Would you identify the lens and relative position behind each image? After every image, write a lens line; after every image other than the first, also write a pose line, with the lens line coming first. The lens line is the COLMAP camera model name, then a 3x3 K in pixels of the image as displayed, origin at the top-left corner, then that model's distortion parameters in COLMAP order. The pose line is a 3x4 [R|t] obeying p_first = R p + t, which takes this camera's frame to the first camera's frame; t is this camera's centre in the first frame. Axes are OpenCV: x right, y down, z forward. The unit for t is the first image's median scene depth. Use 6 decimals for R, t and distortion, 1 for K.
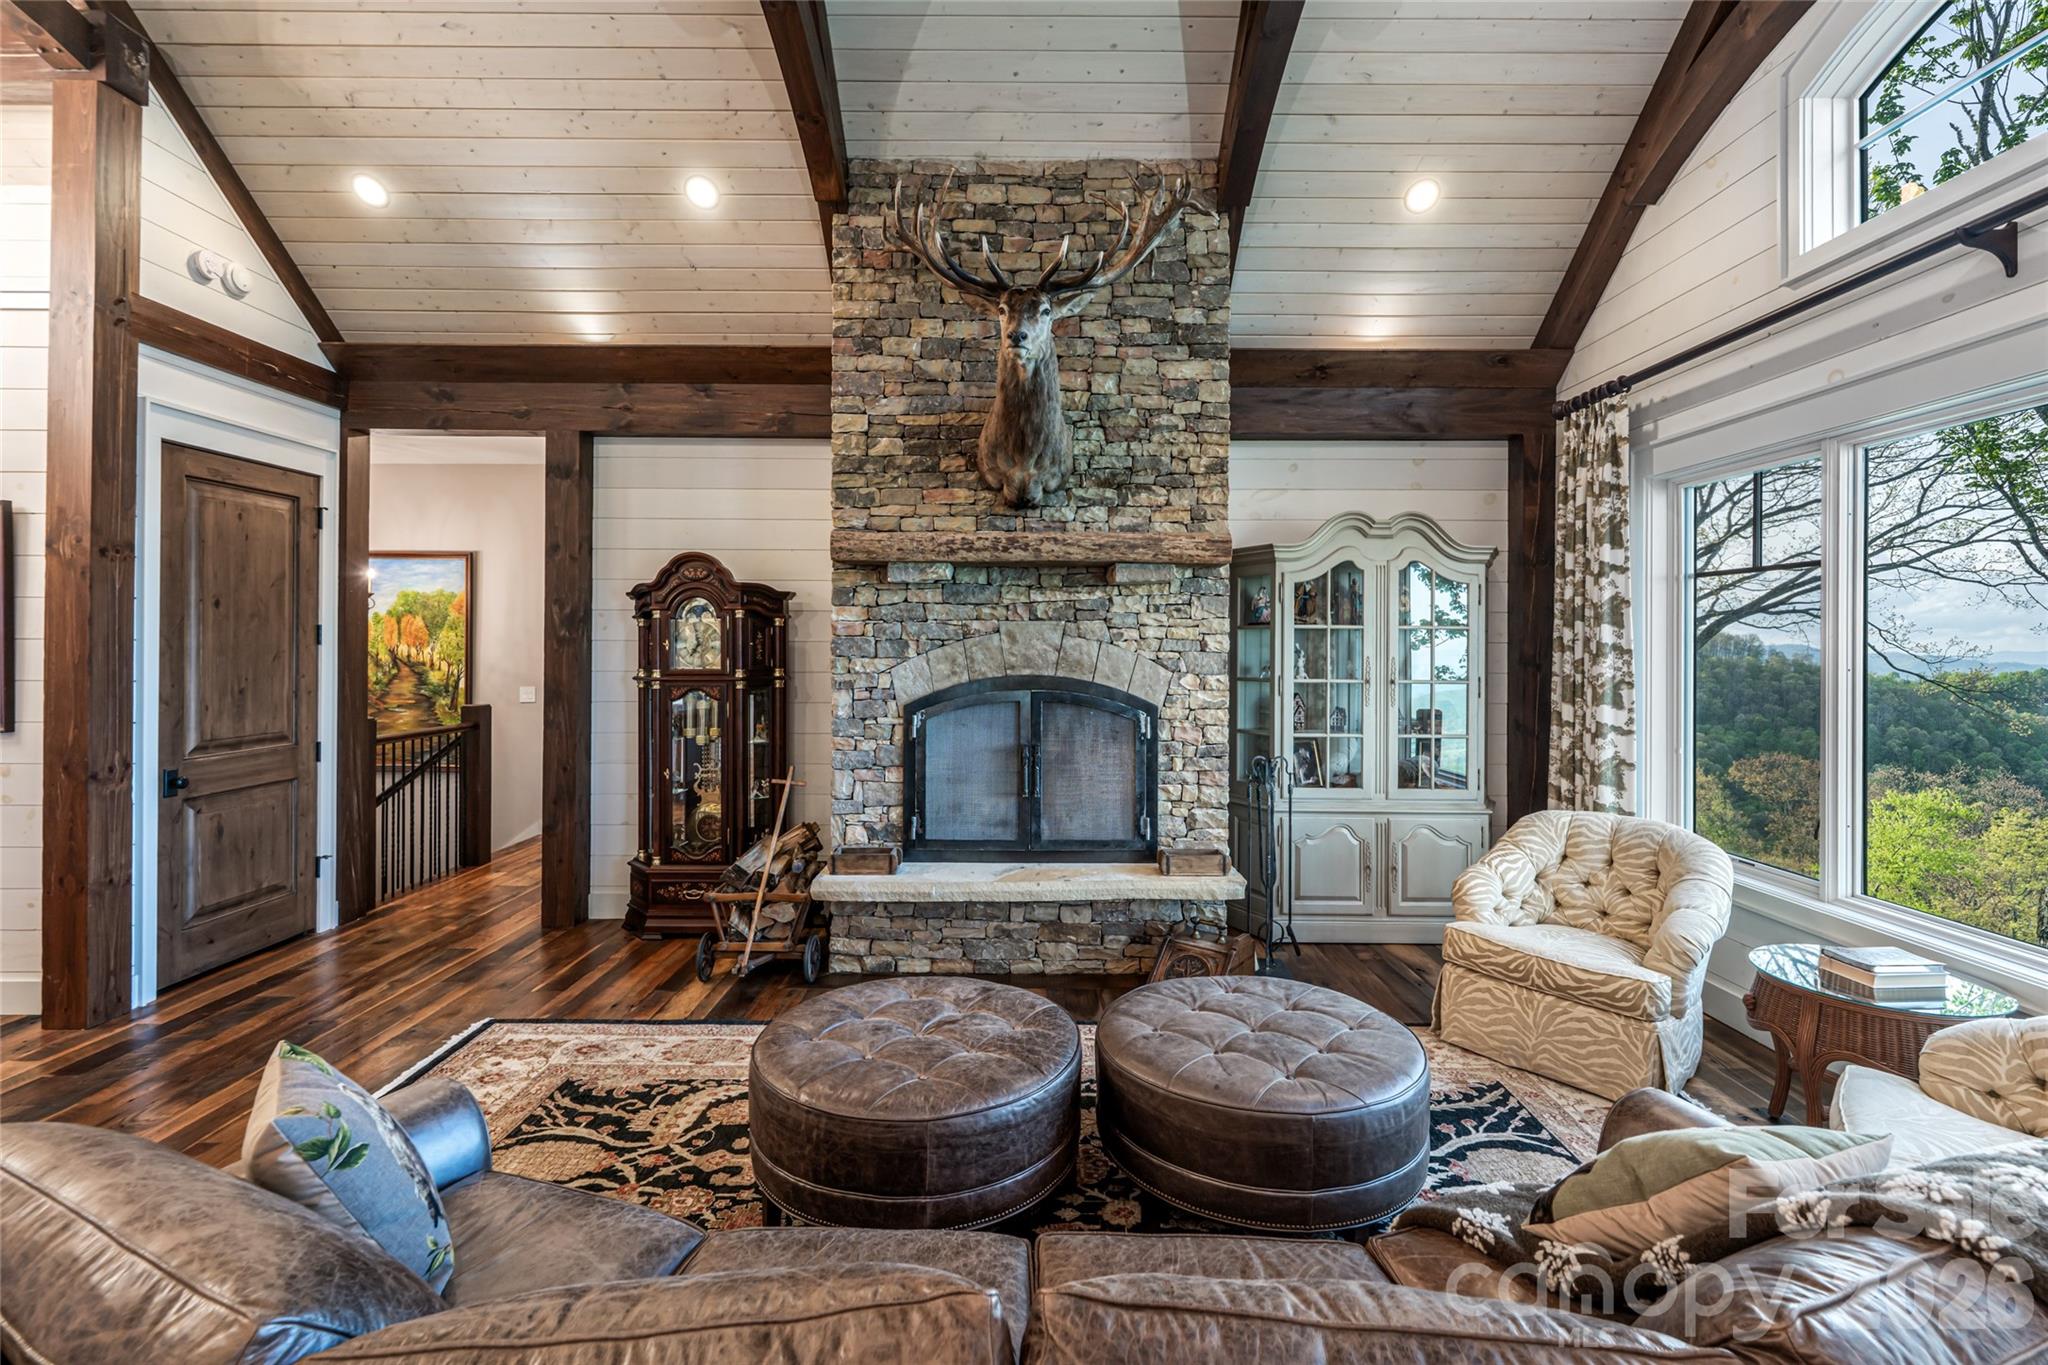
lens RADIAL K [[925.7, 0, 1037.9], [0, 925.7, 641.5], [0, 0, 1]] dist [0.002413, 0.001226]
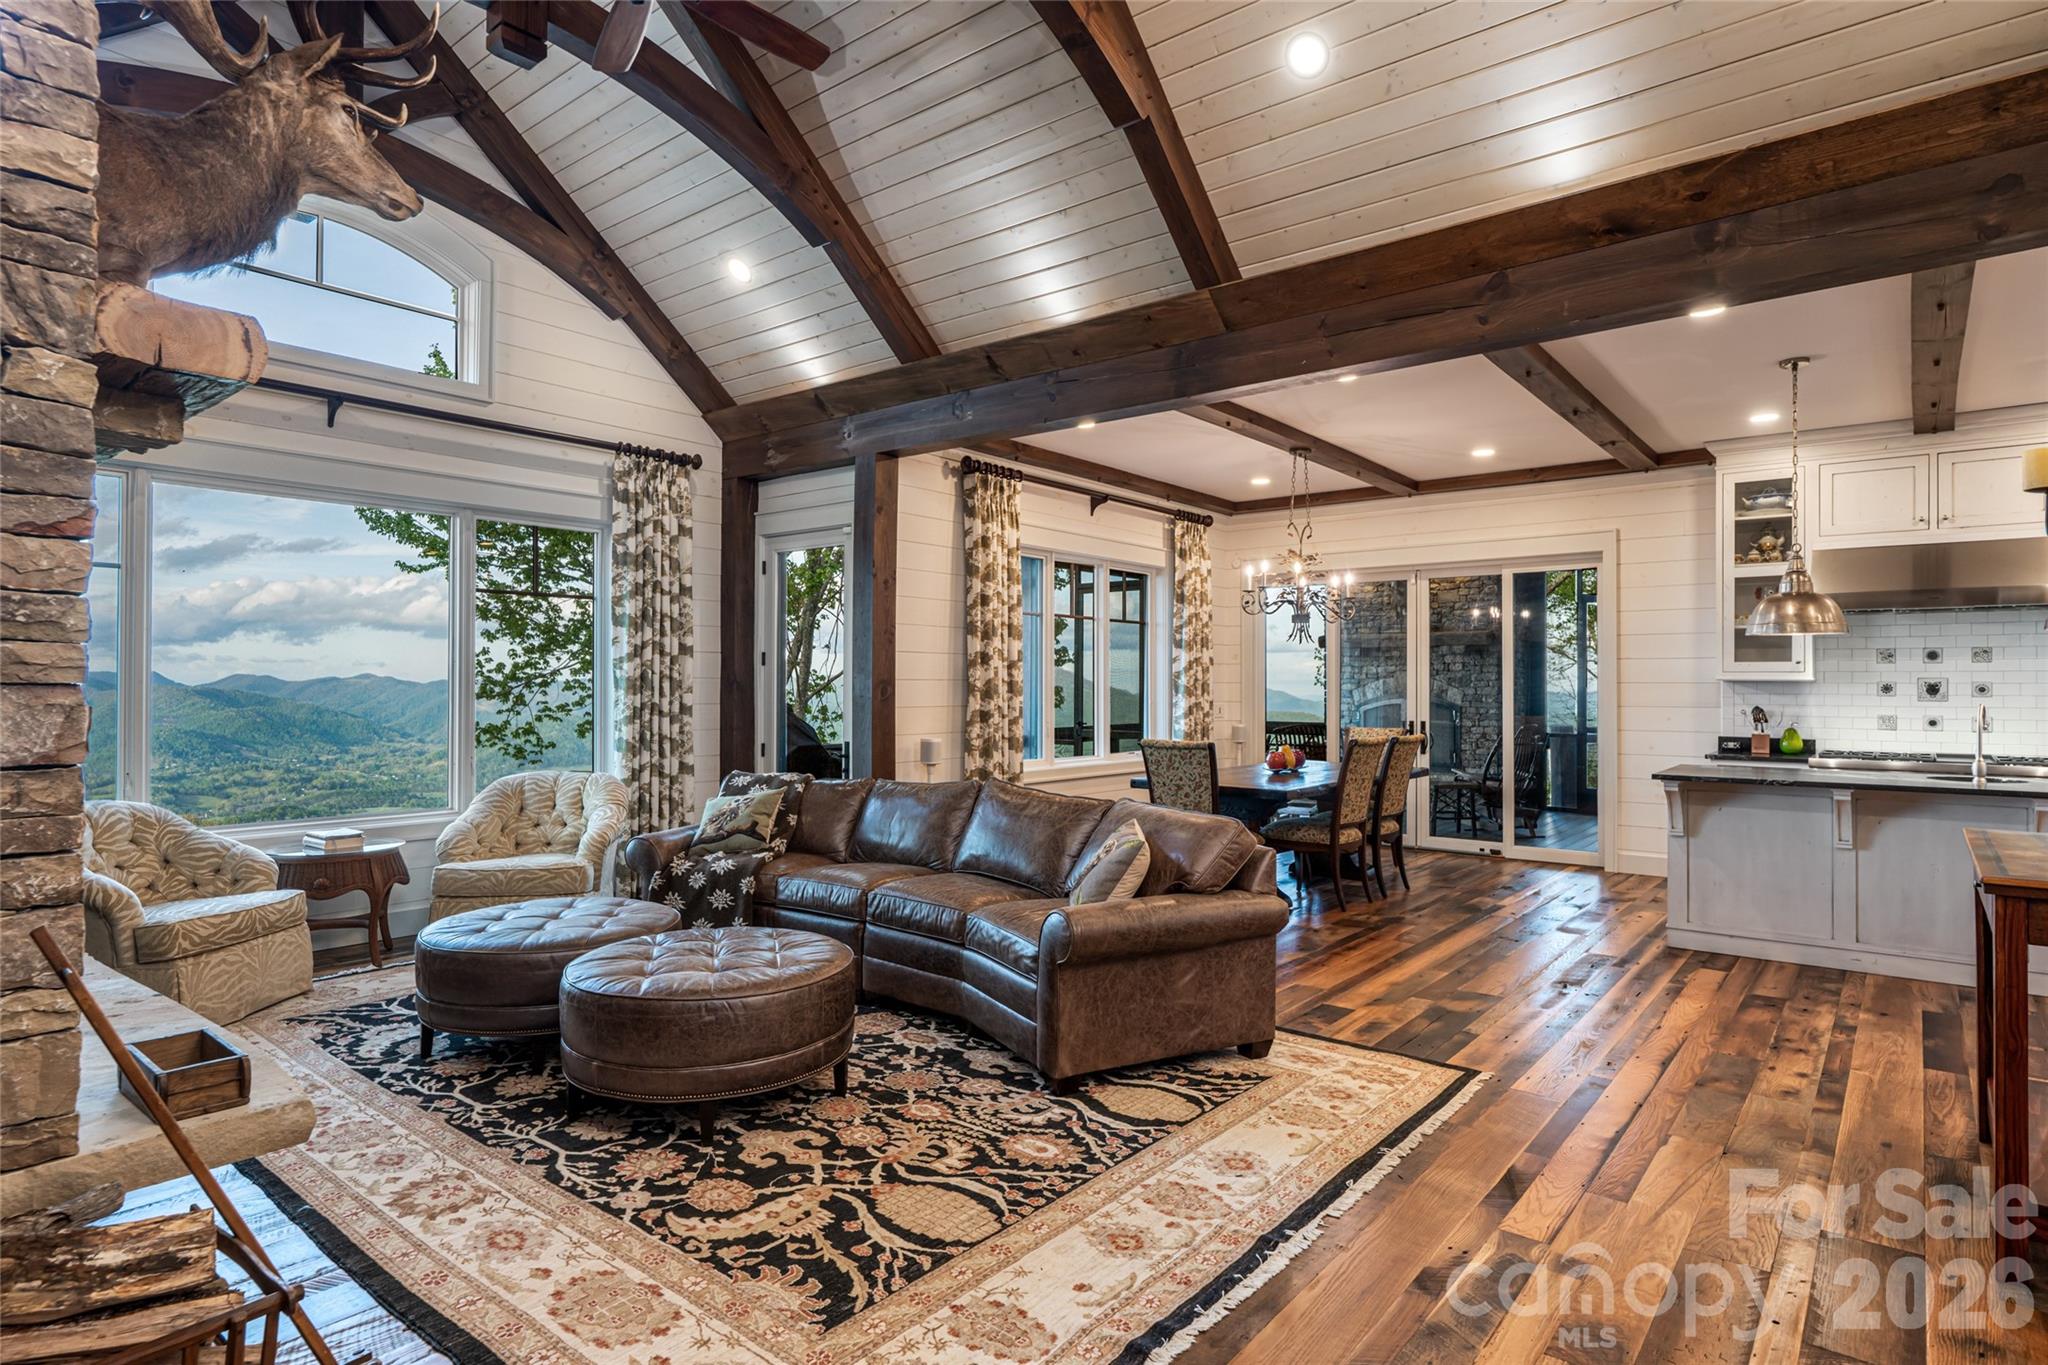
lens RADIAL K [[1089.8, 0, 1019.9], [0, 1089.8, 679.0], [0, 0, 1]] dist [-0.000703, -0.000355]
pose [[-0.767854, -0.002770, 0.640618, -0.781668], [-0.009843, 0.999924, -0.007473, 0.048579], [-0.640549, -0.012043, -0.767823, 1.092648]]
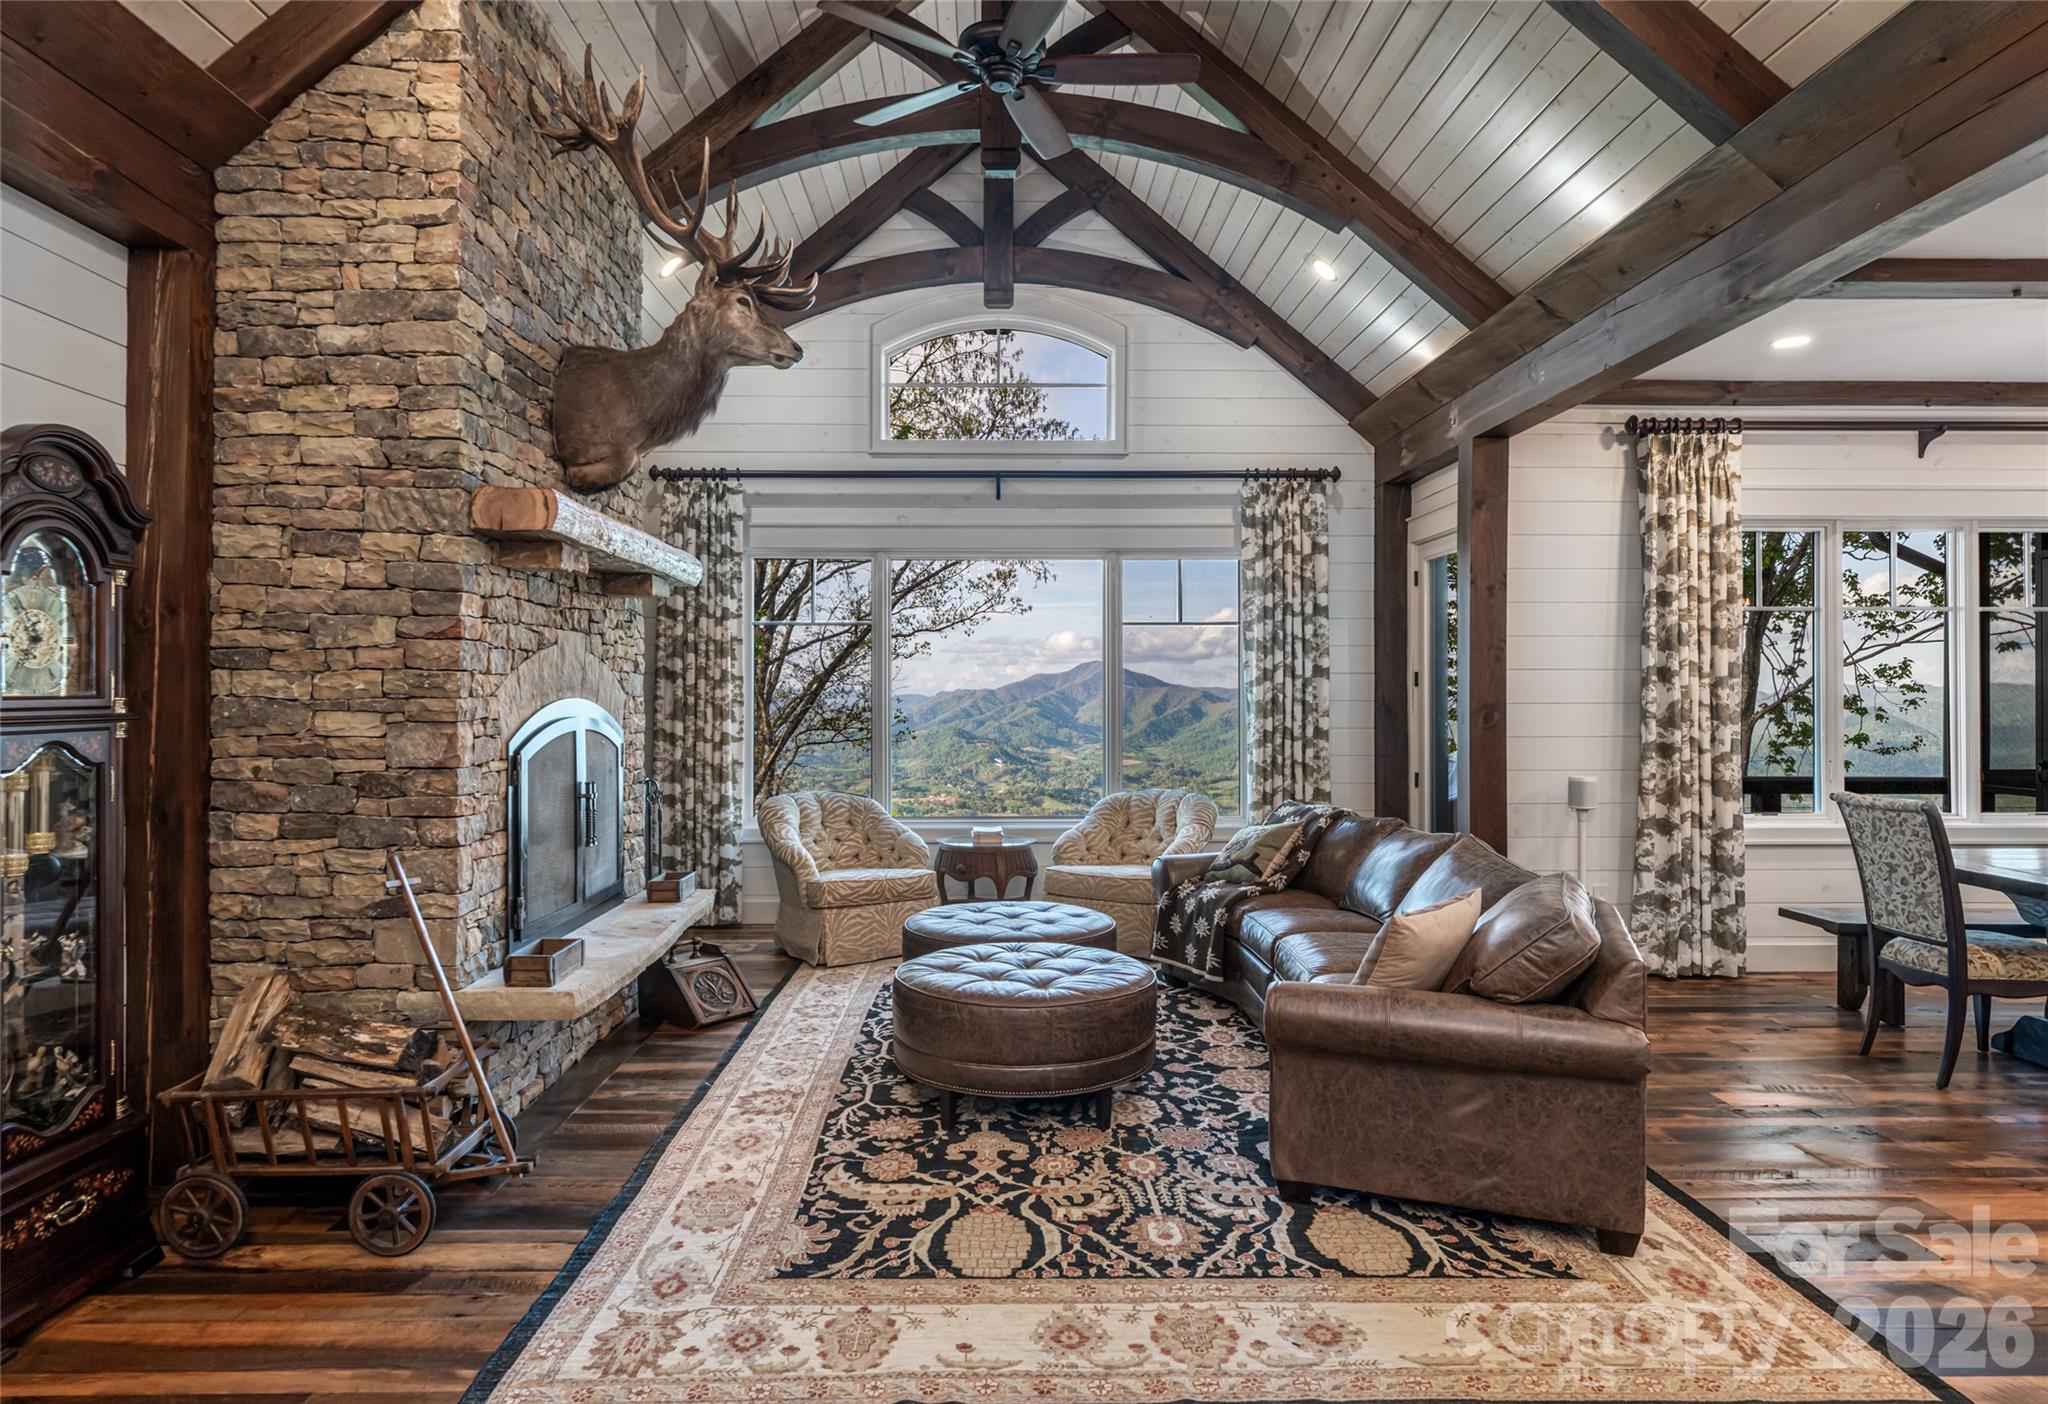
lens RADIAL K [[1169.8, 0, 1013.8], [0, 1169.8, 704.3], [0, 0, 1]] dist [-0.001561, 0.001237]
pose [[-0.009874, -0.007644, 0.999922, -1.024172], [-0.005257, 0.999957, 0.007592, 0.033082], [-0.999937, -0.005182, -0.009914, 0.626212]]
